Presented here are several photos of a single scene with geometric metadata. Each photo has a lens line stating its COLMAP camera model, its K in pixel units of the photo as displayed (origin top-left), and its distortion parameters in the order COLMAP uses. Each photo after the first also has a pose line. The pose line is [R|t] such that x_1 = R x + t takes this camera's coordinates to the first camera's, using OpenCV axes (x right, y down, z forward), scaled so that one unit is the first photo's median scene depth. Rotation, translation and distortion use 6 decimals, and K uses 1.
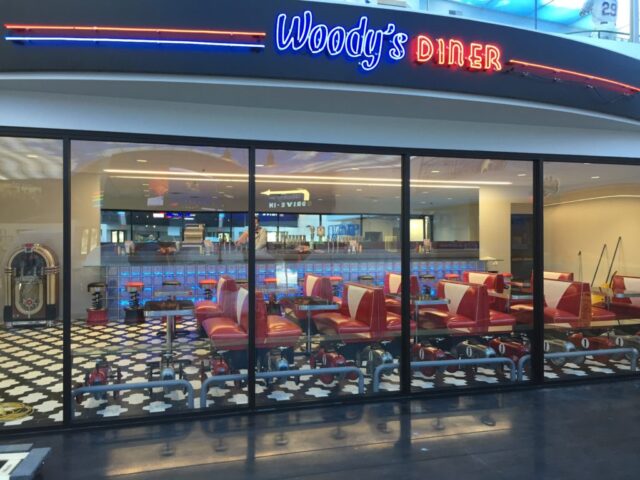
lens RADIAL K [[545.7, 0, 320.0], [0, 545.7, 240.0], [0, 0, 1]] dist [0.056367, -0.070019]
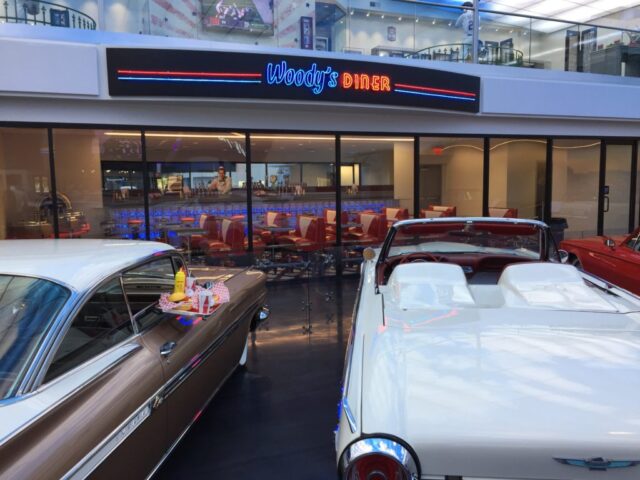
lens RADIAL K [[536.4, 0, 305.5], [0, 536.4, 238.3], [0, 0, 1]] dist [0.044443, -0.068452]
pose [[0.995277, -0.024609, 0.093904, -0.121443], [0.014956, 0.994656, 0.102155, -0.012994], [-0.095916, -0.100268, 0.990326, -0.761254]]
